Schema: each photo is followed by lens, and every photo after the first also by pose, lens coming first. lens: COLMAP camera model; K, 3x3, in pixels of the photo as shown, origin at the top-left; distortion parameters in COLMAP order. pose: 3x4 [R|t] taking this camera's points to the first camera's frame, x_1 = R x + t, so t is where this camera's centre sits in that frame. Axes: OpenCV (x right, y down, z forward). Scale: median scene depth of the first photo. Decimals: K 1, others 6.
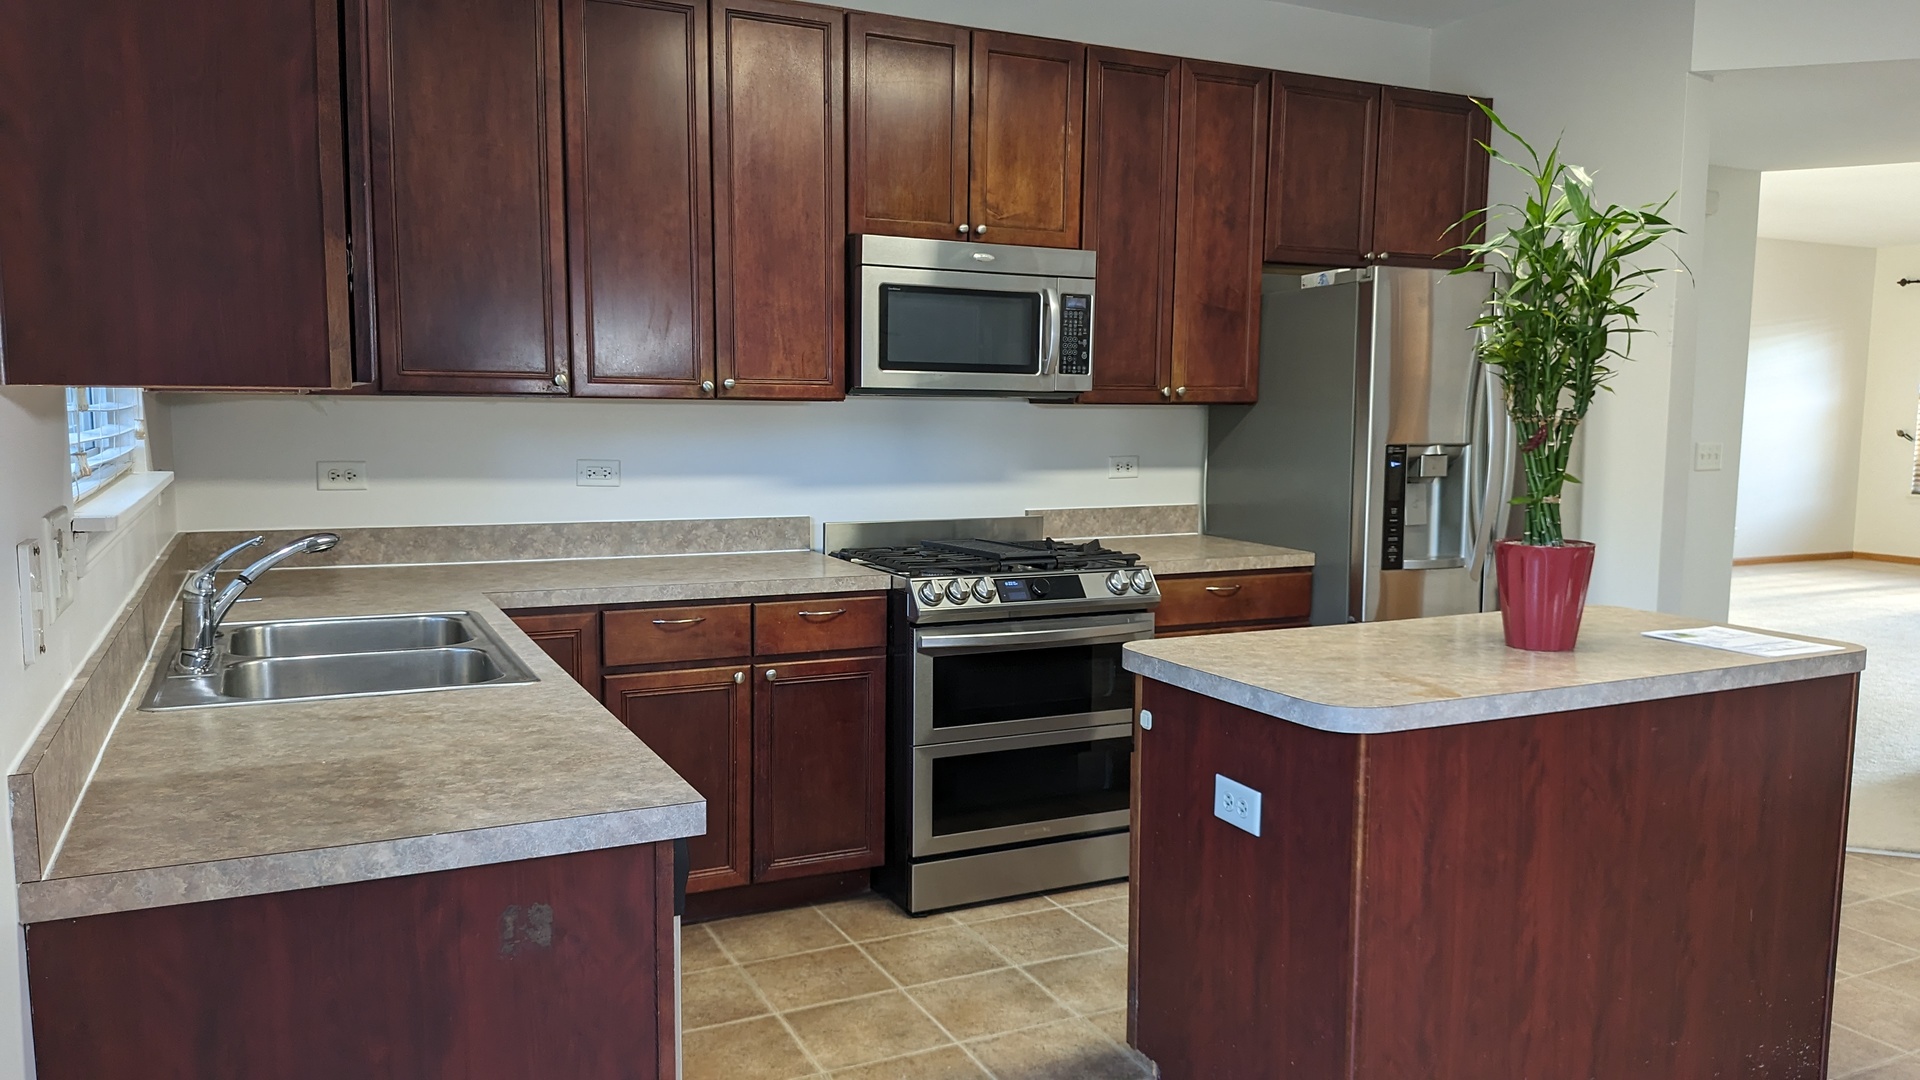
lens RADIAL K [[1381.6, 0, 956.4], [0, 1381.6, 545.6], [0, 0, 1]] dist [-0.014751, -0.009032]
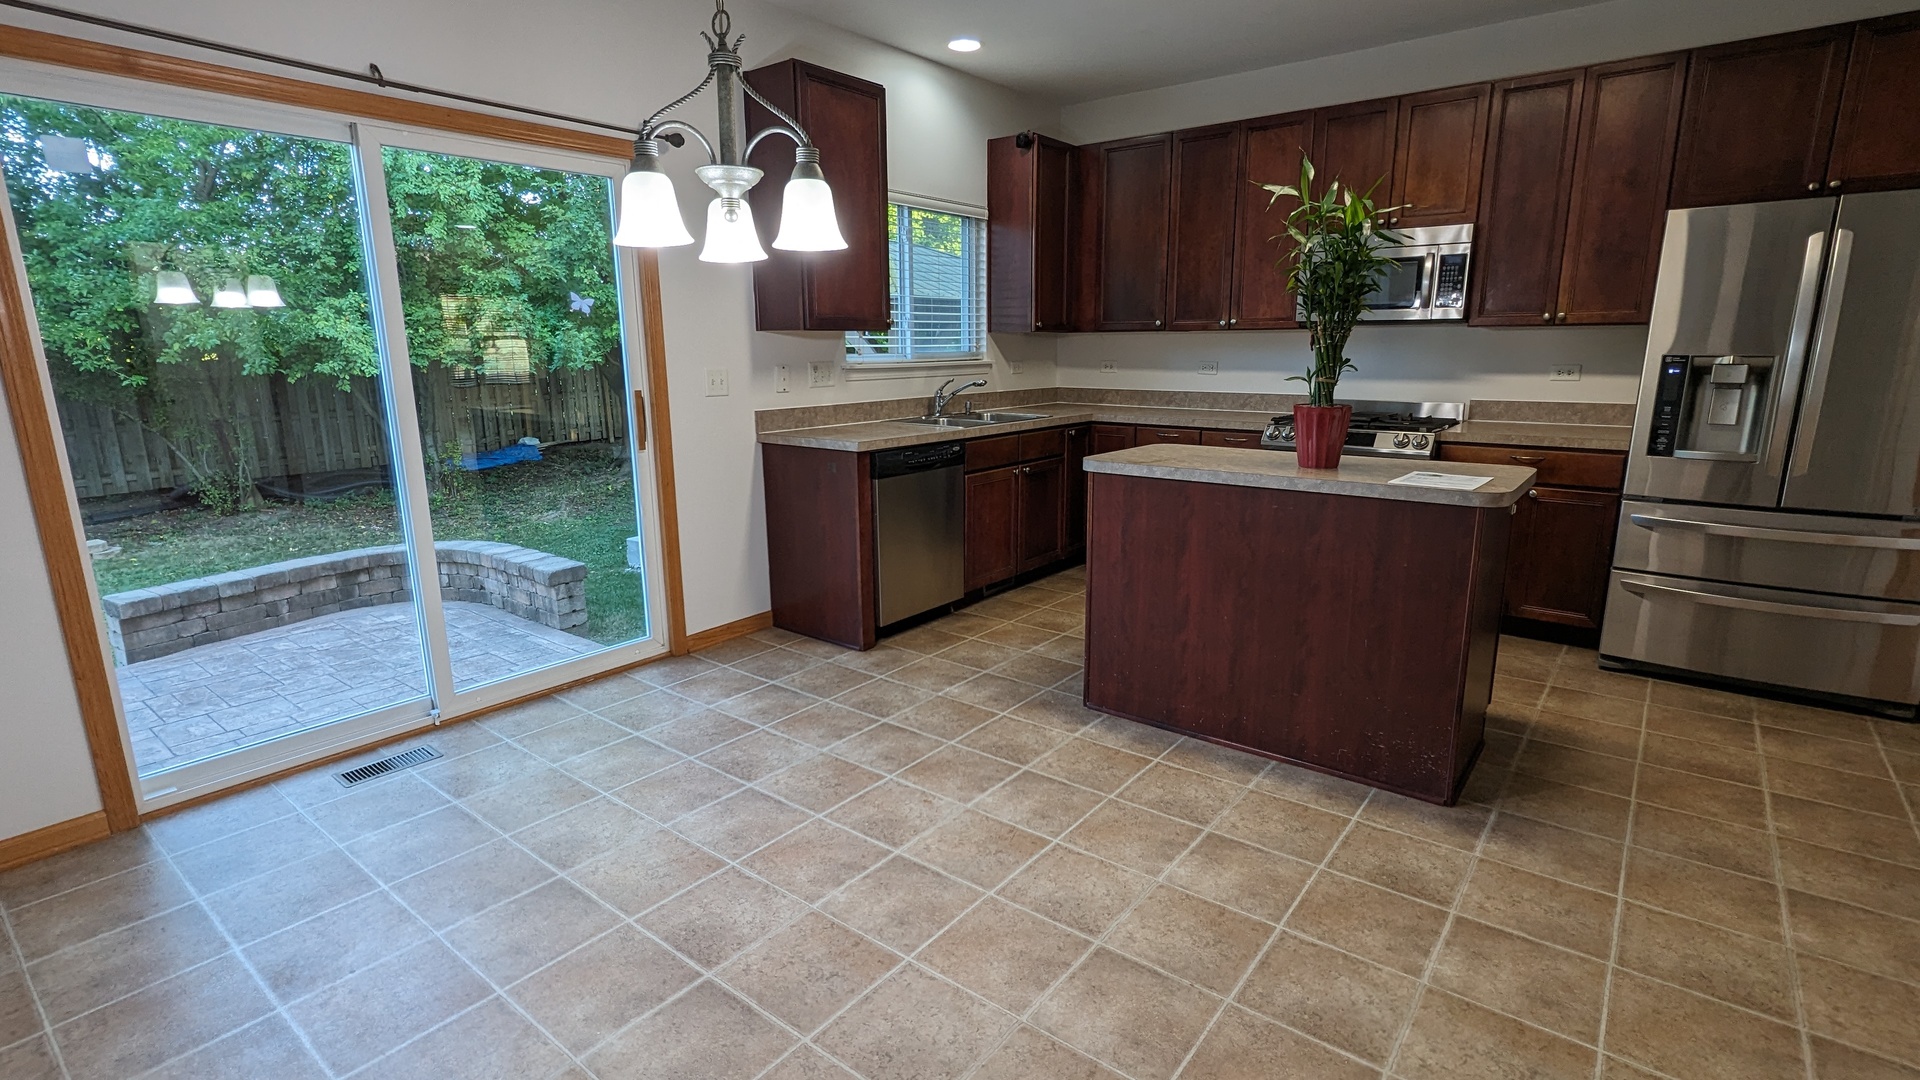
lens RADIAL K [[900.6, 0, 961.2], [0, 900.6, 536.4], [0, 0, 1]] dist [-0.001767, -0.000458]
pose [[0.434653, 0.179221, -0.882585, 0.794145], [-0.081181, 0.983806, 0.159795, 0.010395], [0.896932, 0.002194, 0.442164, 0.069255]]
